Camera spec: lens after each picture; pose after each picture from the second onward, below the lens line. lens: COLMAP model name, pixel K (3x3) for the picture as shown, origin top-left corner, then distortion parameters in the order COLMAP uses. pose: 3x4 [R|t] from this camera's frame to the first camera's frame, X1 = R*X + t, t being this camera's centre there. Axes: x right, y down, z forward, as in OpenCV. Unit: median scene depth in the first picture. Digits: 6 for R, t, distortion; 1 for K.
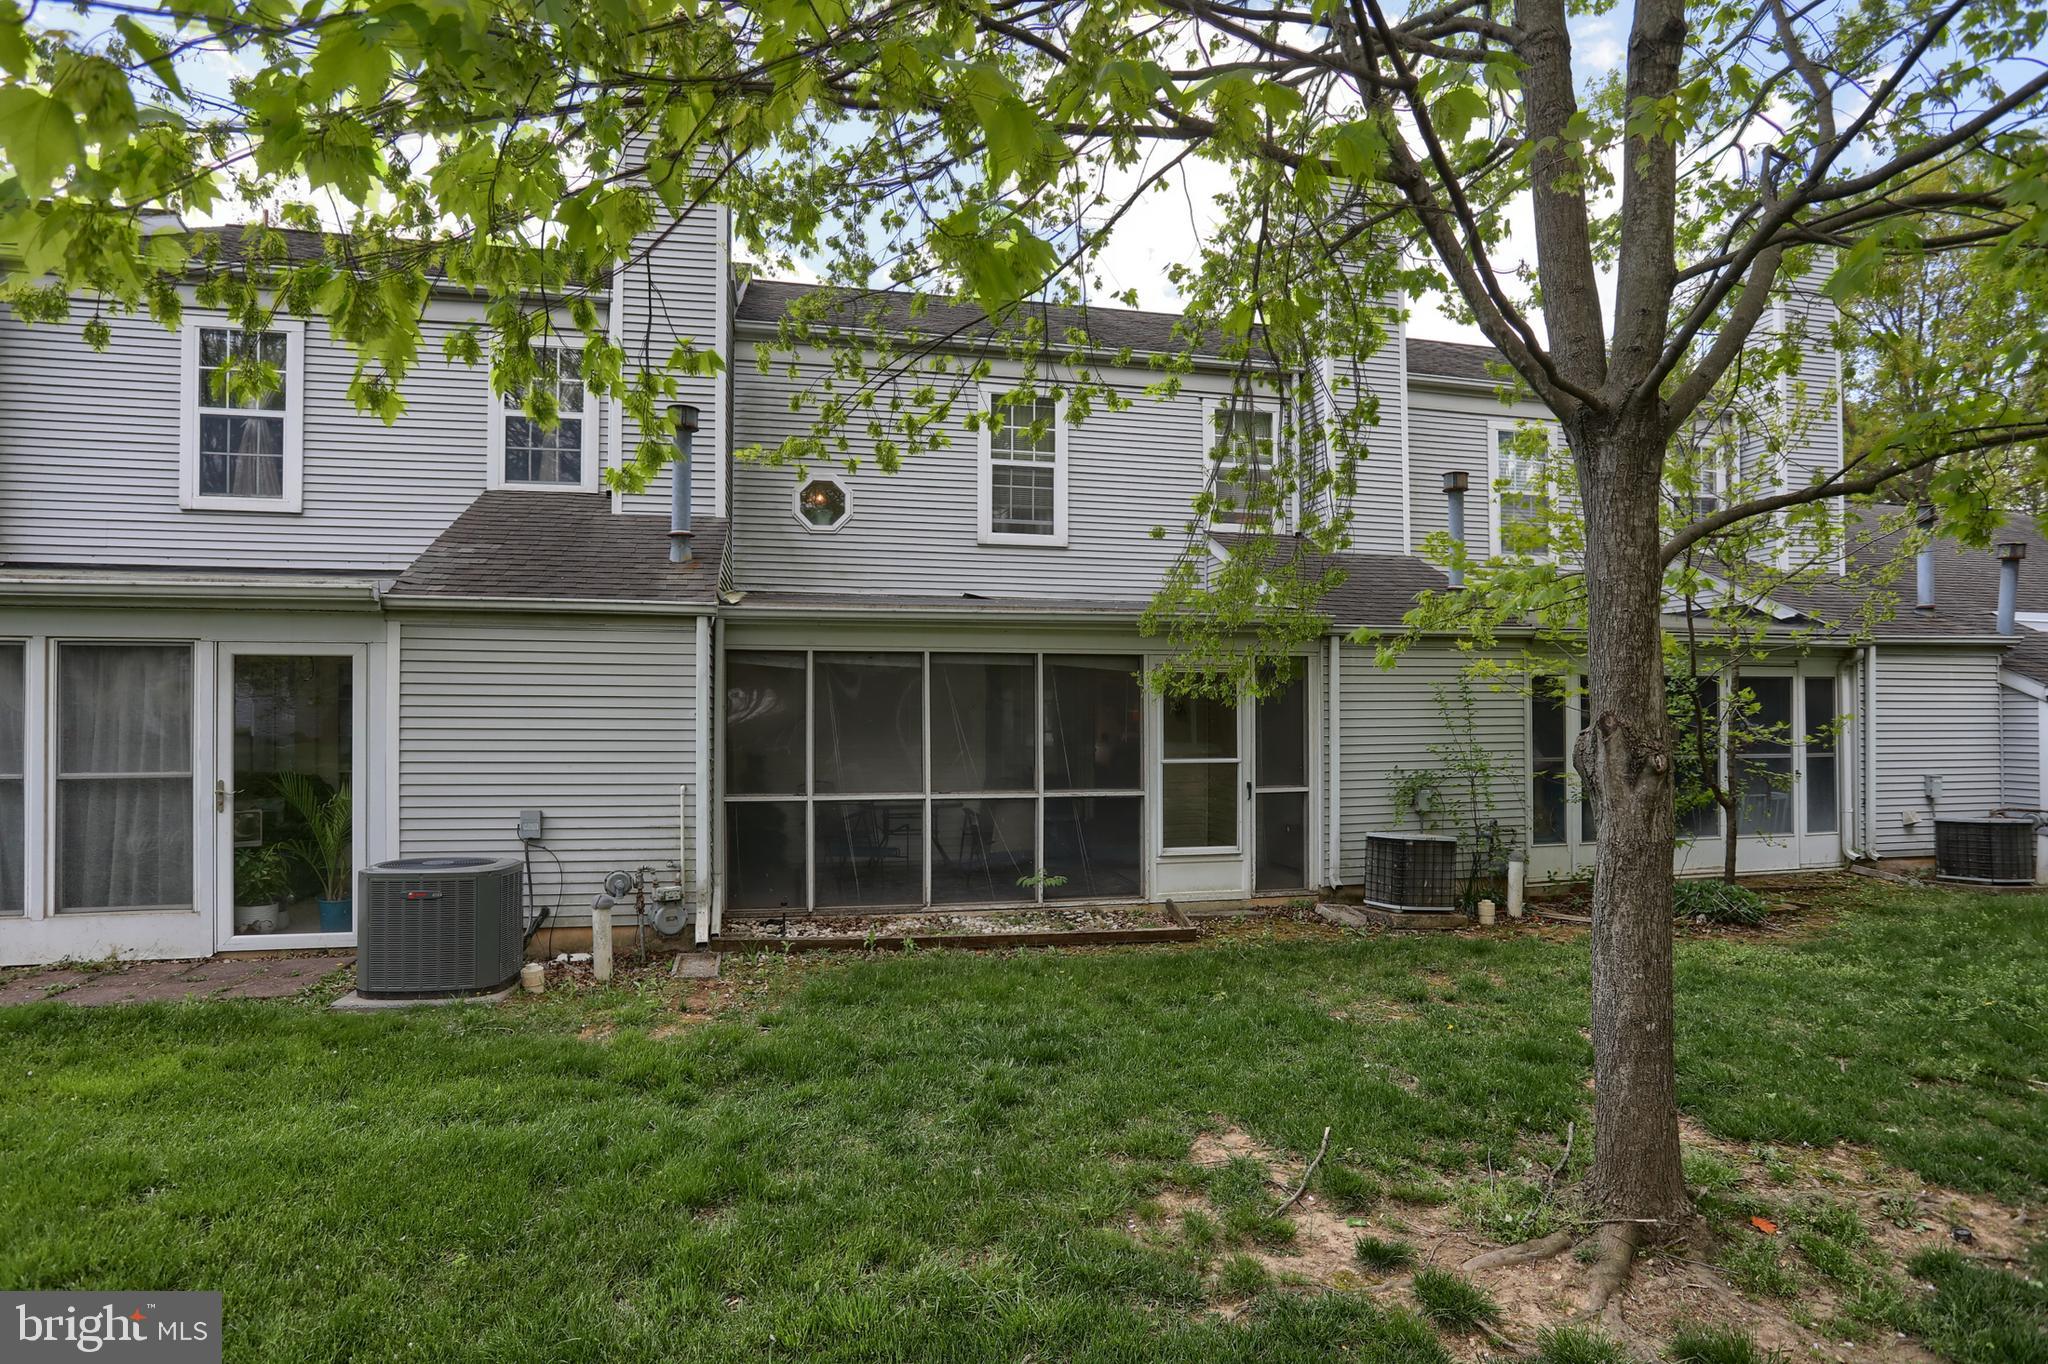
lens RADIAL K [[1097.4, 0, 1019.1], [0, 1097.4, 713.3], [0, 0, 1]] dist [-0.044656, 0.003942]
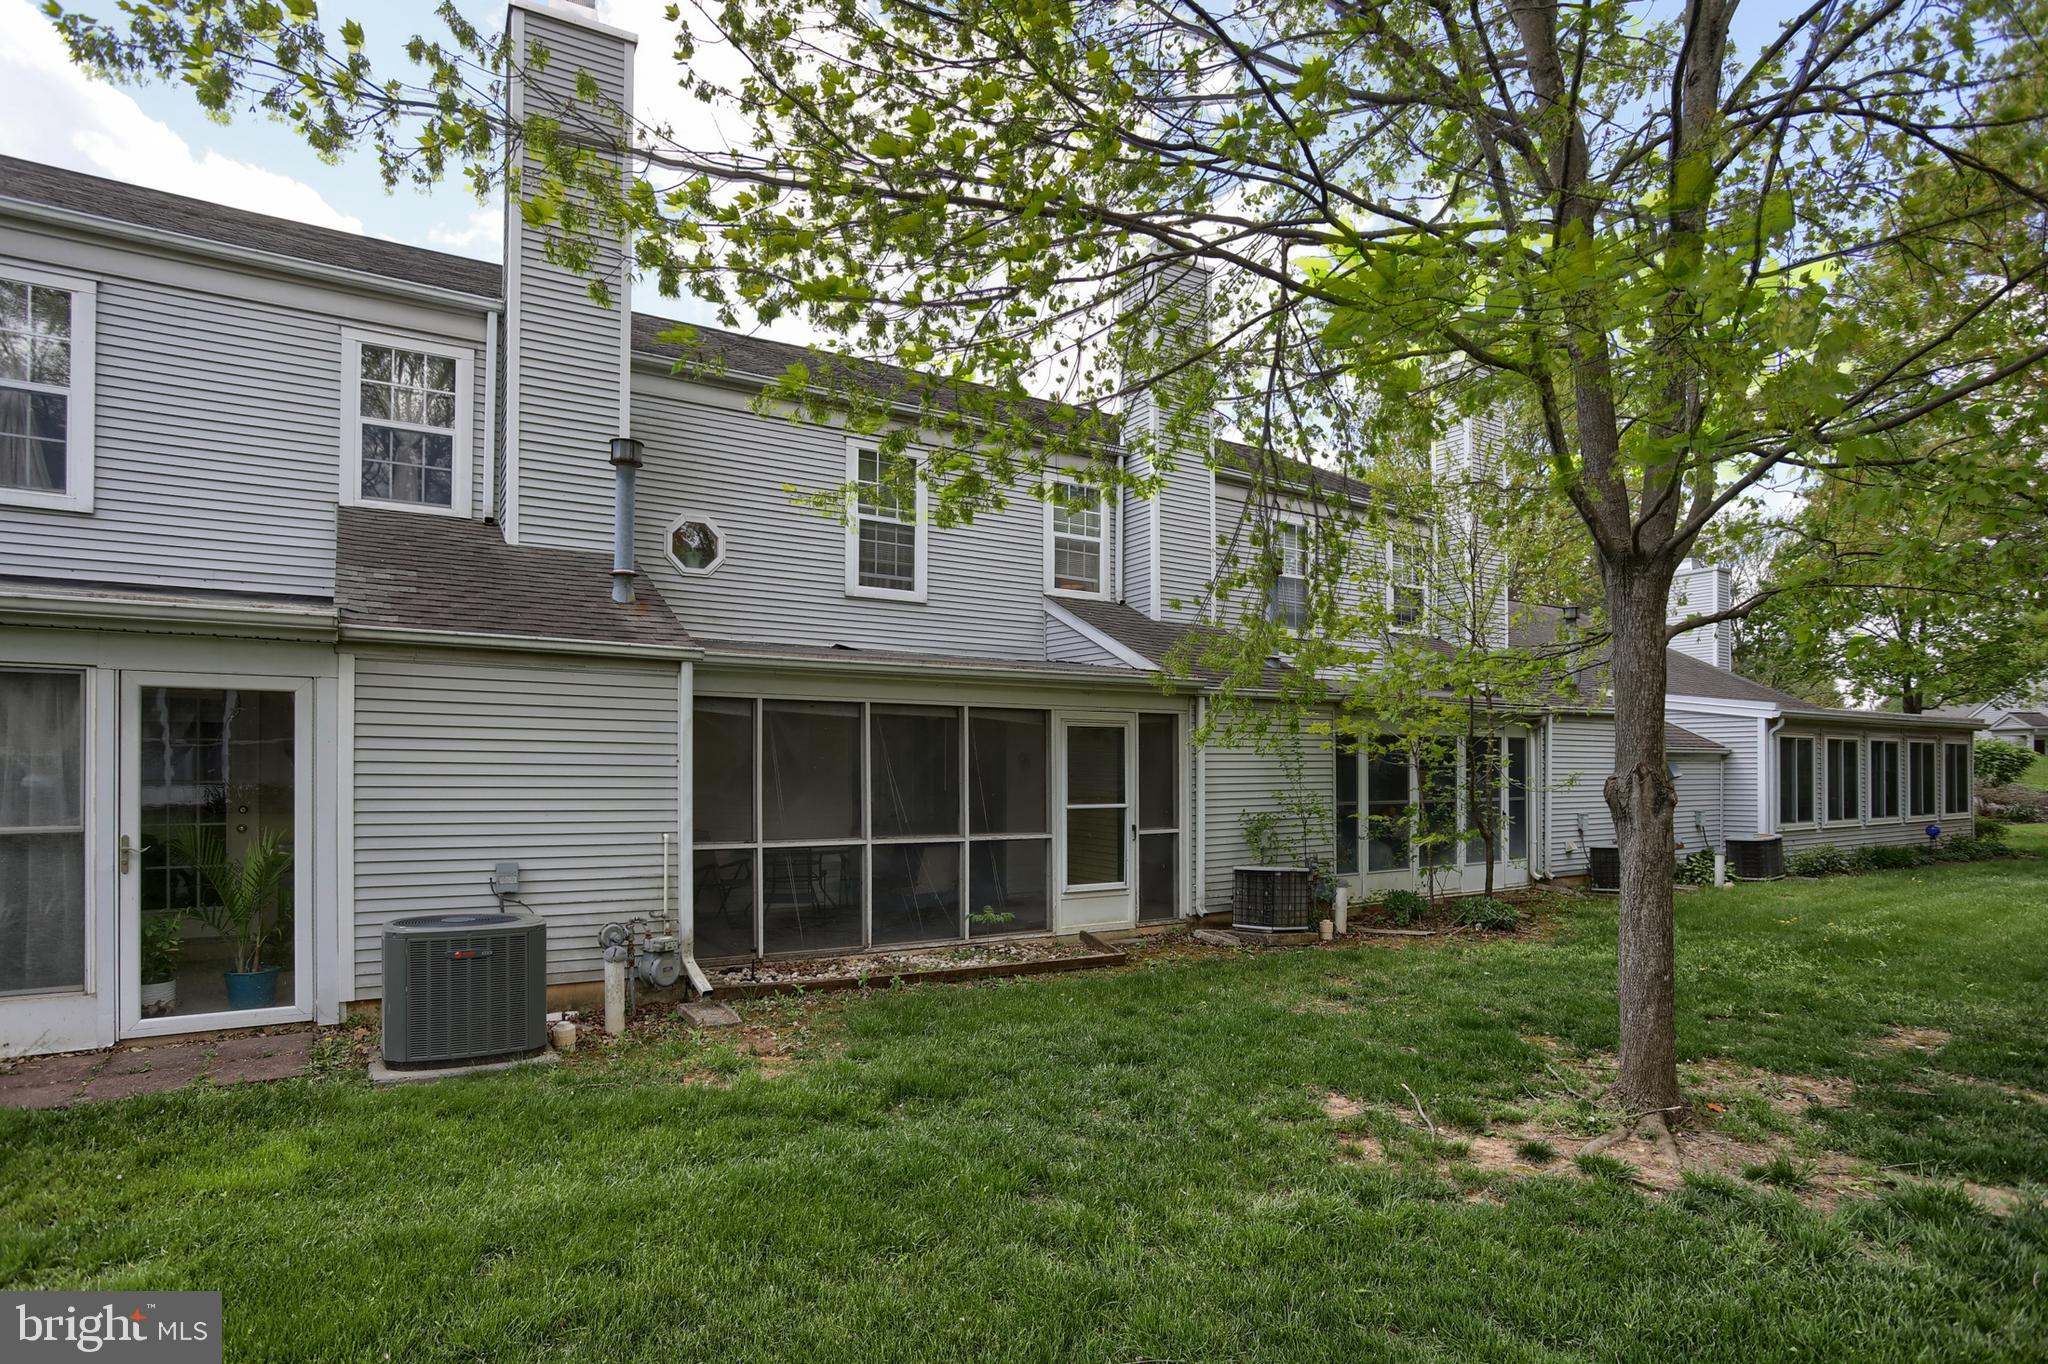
lens RADIAL K [[1118.9, 0, 1026.7], [0, 1118.9, 770.4], [0, 0, 1]] dist [-0.053405, 0.016367]
pose [[0.934886, 0.004251, 0.354922, -0.310358], [-0.006140, 0.999972, 0.004196, 0.002941], [-0.354894, -0.006102, 0.934887, -0.036905]]
